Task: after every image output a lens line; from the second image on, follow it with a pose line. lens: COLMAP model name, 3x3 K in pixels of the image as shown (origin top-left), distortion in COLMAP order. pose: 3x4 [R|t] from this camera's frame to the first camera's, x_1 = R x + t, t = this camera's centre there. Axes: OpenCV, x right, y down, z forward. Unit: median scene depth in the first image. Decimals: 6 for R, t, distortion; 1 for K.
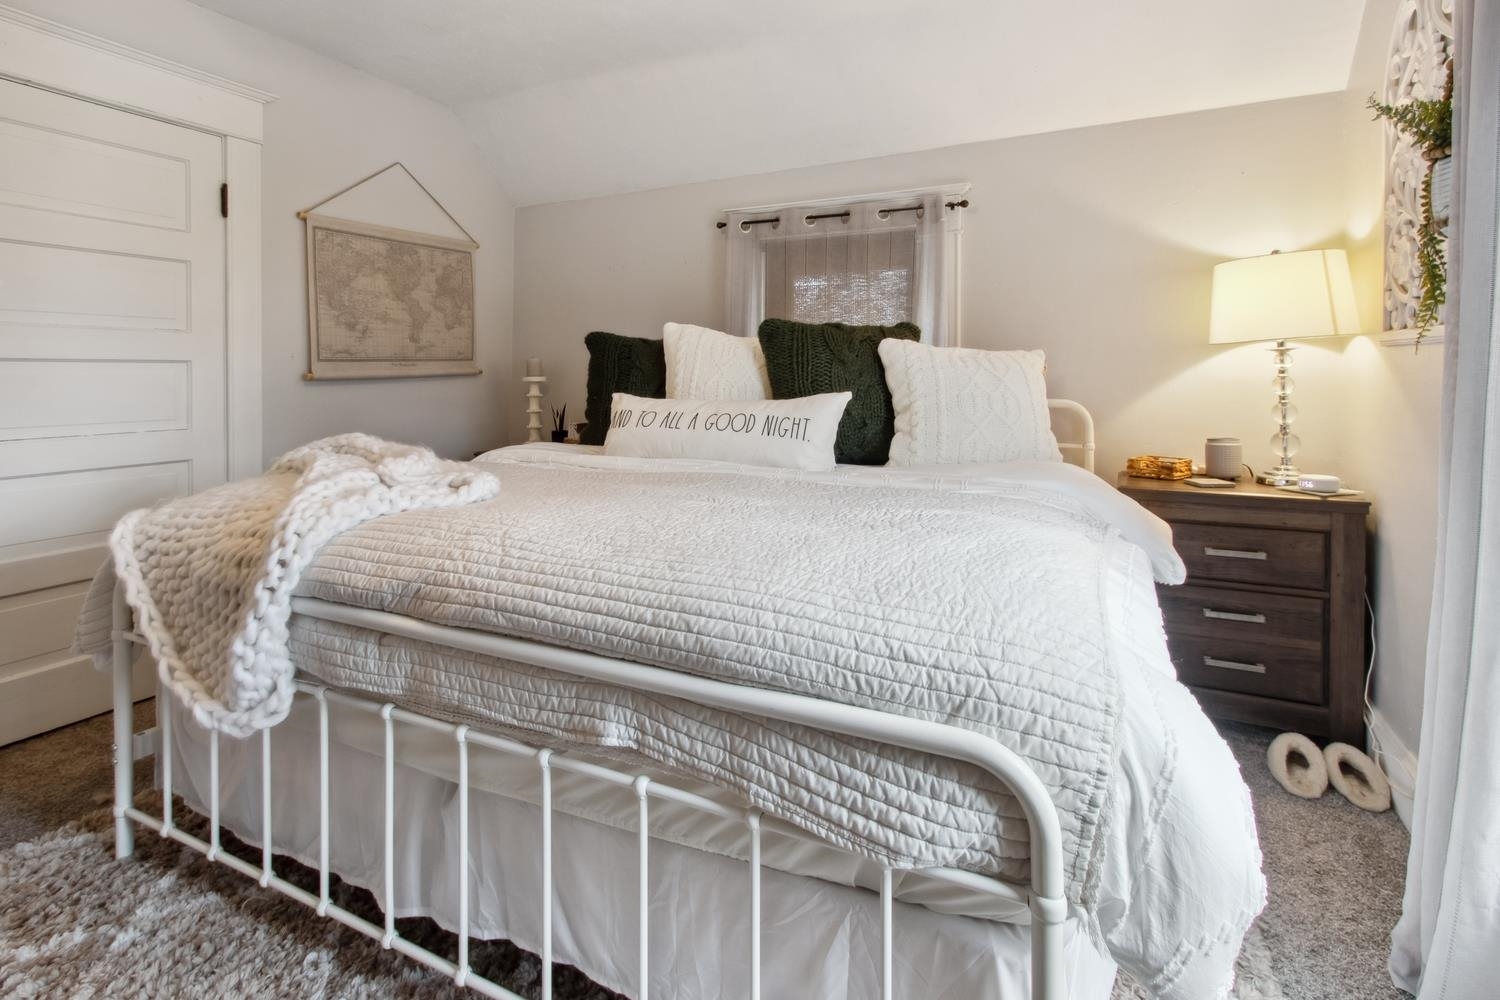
lens RADIAL K [[711.0, 0, 750.0], [0, 711.0, 500.0], [0, 0, 1]] dist [-0.000275, 0.000099]
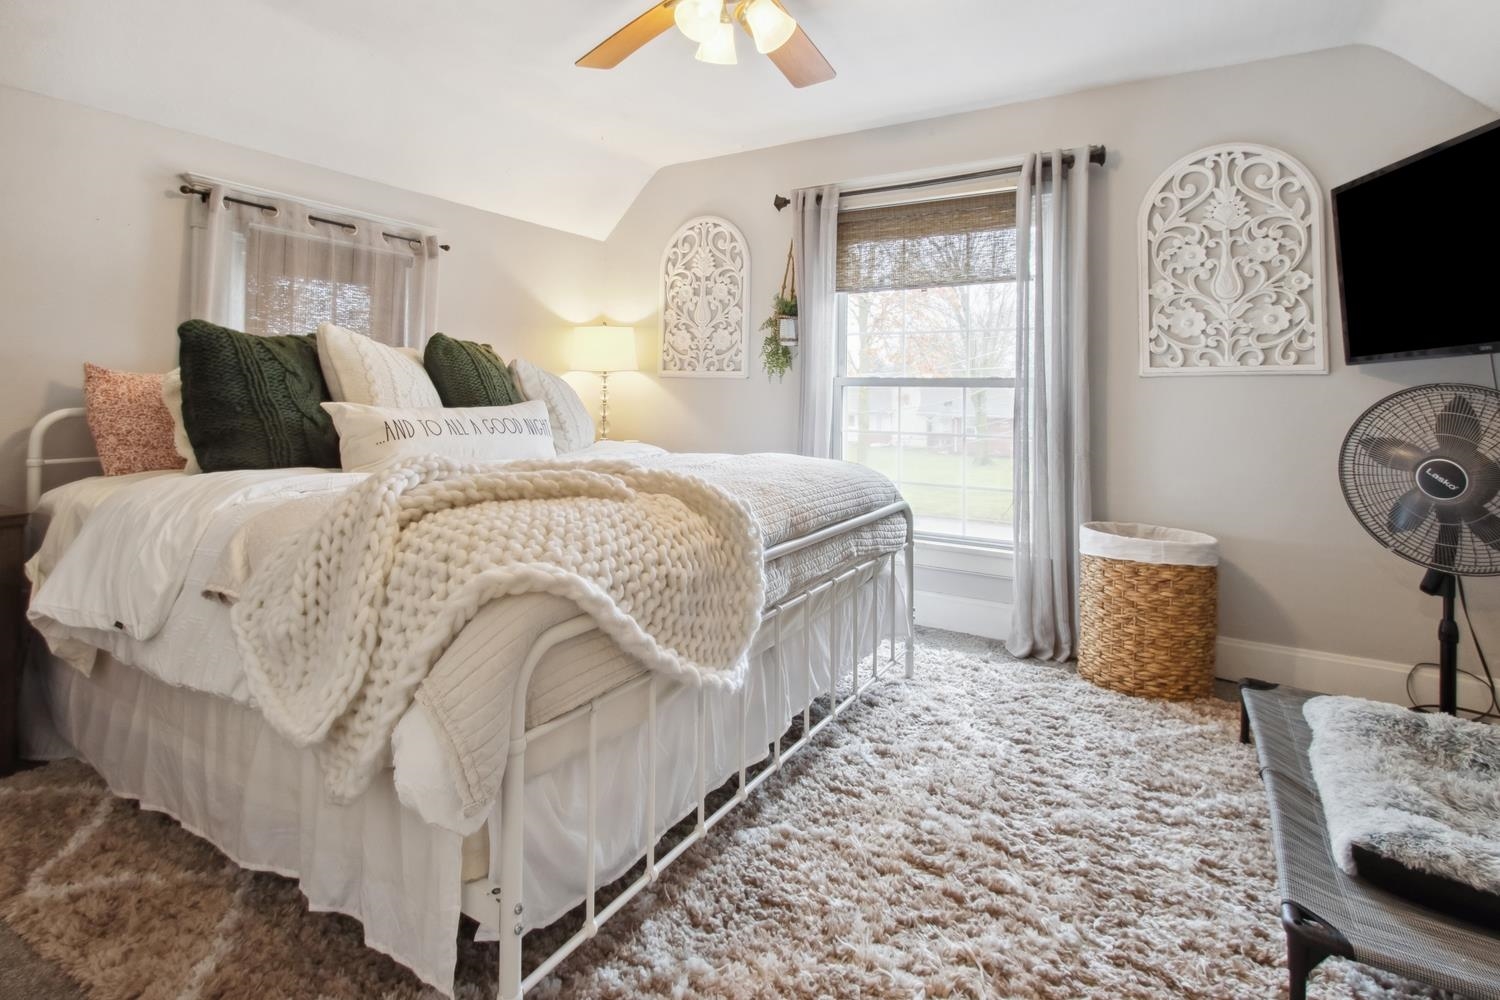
lens RADIAL K [[711.0, 0, 750.0], [0, 711.0, 500.0], [0, 0, 1]] dist [-0.000275, 0.000099]
pose [[0.109470, -0.145576, 0.983272, -0.890293], [0.145260, 0.980940, 0.129059, -0.065131], [-0.983319, 0.128702, 0.128530, 0.360695]]
